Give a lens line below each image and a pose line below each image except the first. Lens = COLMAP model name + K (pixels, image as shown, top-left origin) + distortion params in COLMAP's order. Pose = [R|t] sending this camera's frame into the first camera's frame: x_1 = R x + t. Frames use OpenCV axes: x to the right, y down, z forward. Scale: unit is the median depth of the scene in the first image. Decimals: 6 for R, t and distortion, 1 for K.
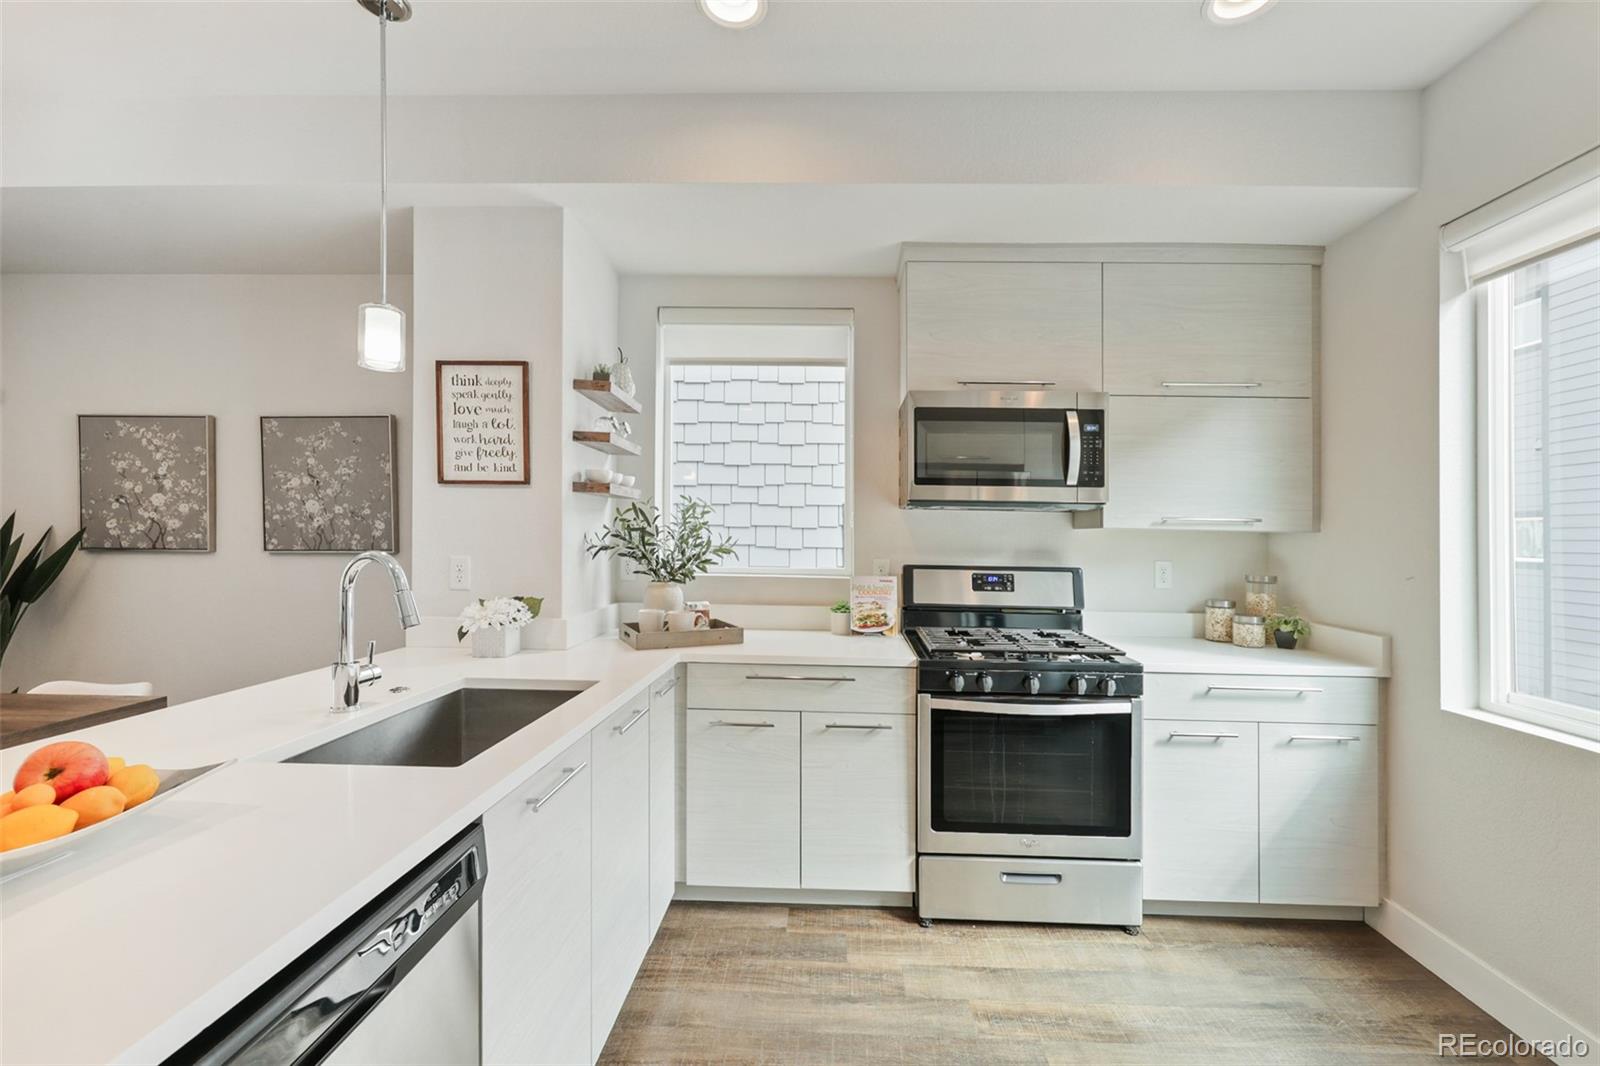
lens RADIAL K [[655.2, 0, 808.7], [0, 655.2, 527.2], [0, 0, 1]] dist [-0.001707, -0.000188]
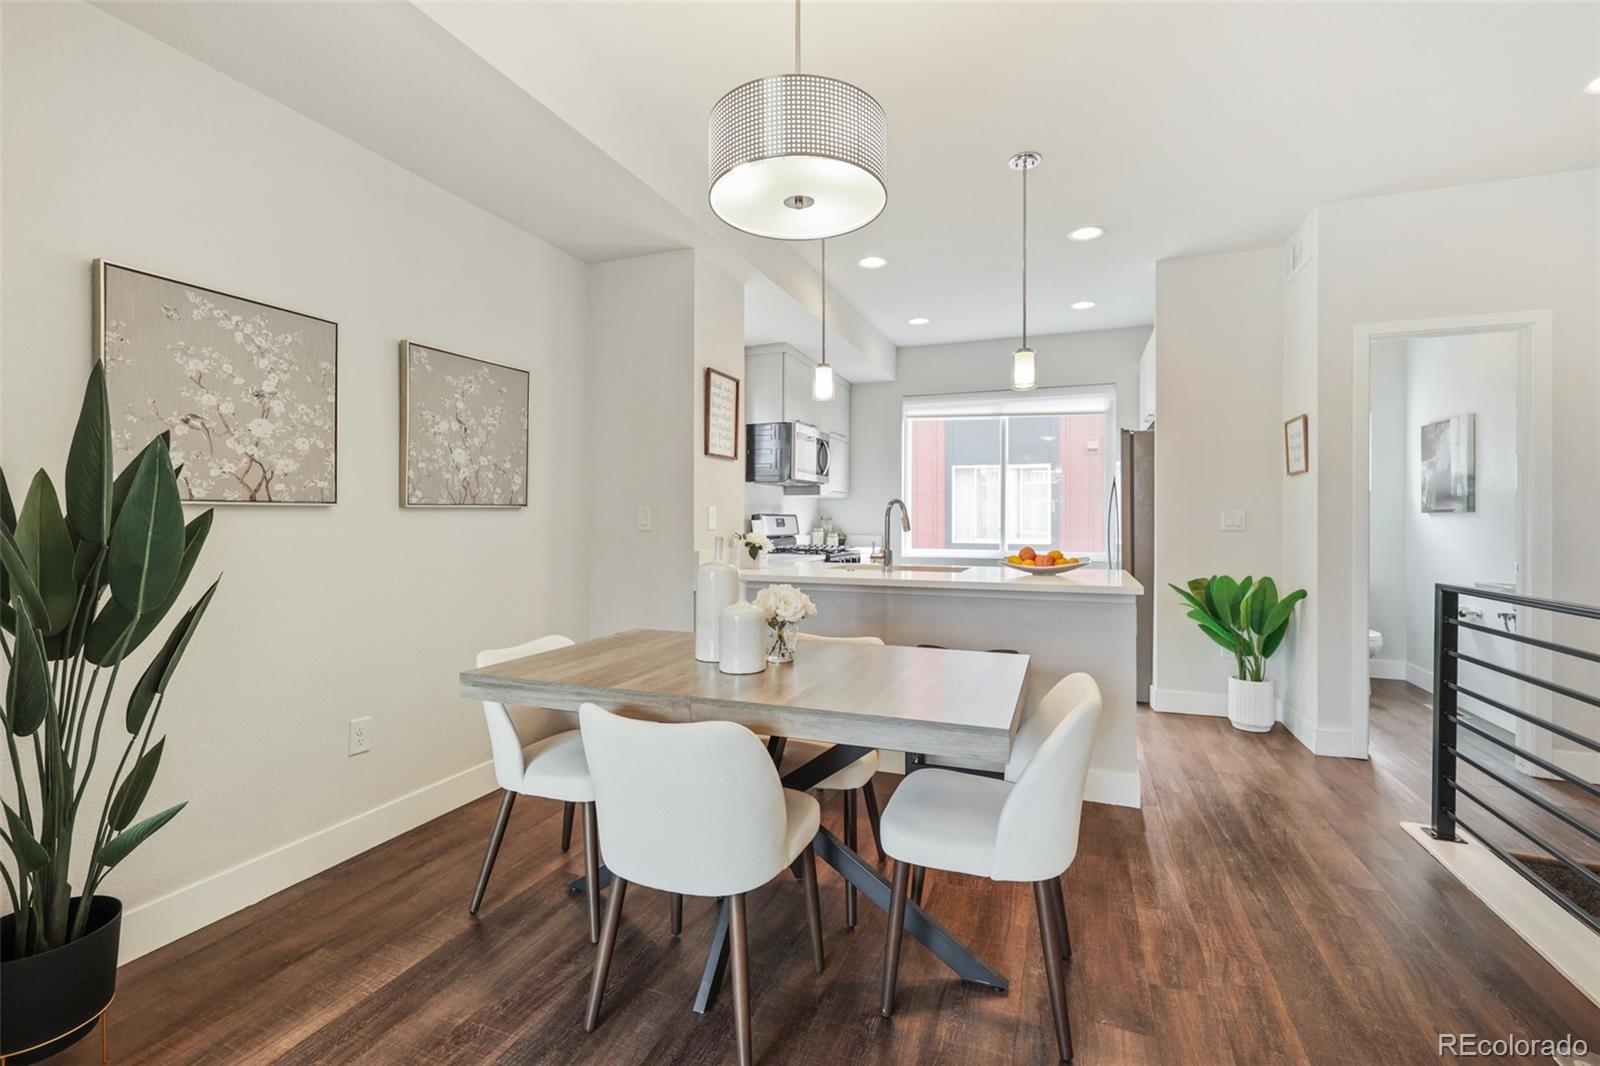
lens RADIAL K [[702.4, 0, 800.6], [0, 702.4, 515.8], [0, 0, 1]] dist [-0.000672, -0.000020]
pose [[0.334945, -0.008477, 0.942200, -1.492141], [-0.006241, 0.999918, 0.011214, 0.036463], [-0.942217, -0.009636, 0.334864, 0.235424]]
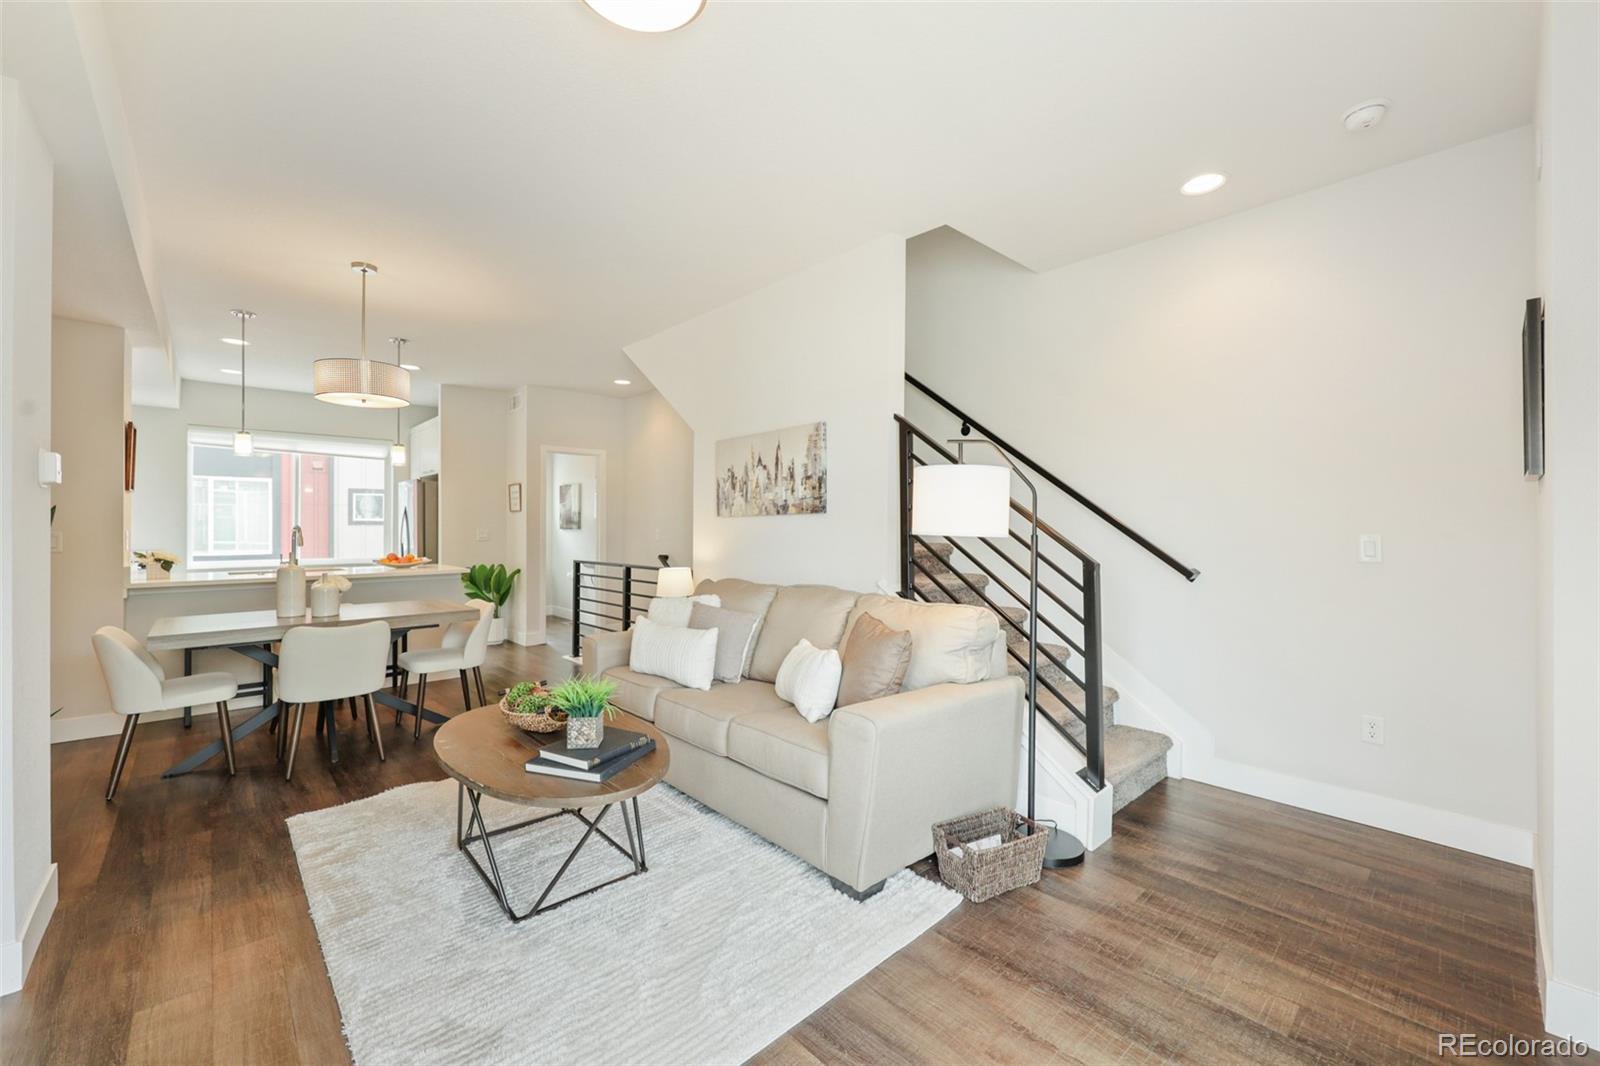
lens RADIAL K [[655.2, 0, 808.7], [0, 655.2, 527.2], [0, 0, 1]] dist [-0.001707, -0.000188]
pose [[-0.700597, -0.015075, 0.713398, -2.425288], [-0.016157, 0.999856, 0.005261, -0.004060], [-0.713374, -0.007841, -0.700740, 0.715661]]
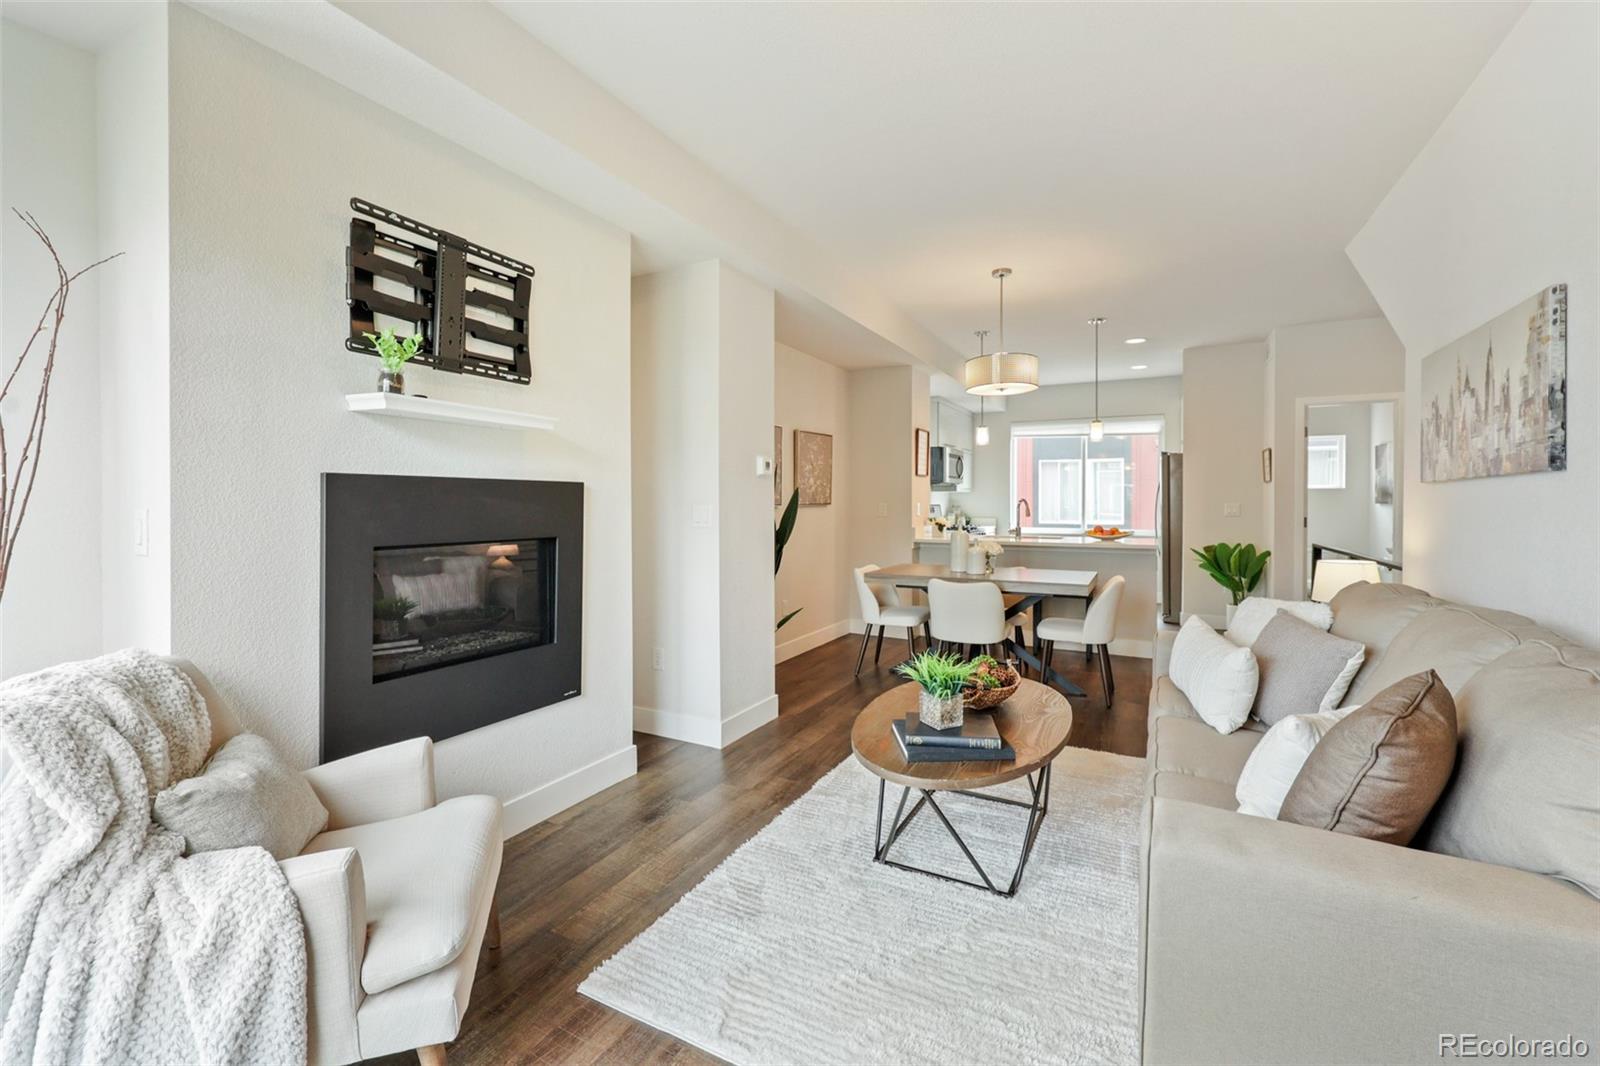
lens RADIAL K [[660.5, 0, 793.6], [0, 660.5, 504.8], [0, 0, 1]] dist [0.000544, 0.000121]
pose [[0.454259, -0.019363, 0.890659, -2.435195], [-0.000907, 0.999753, 0.022198, -0.005374], [-0.890869, -0.010892, 0.454130, 0.187030]]
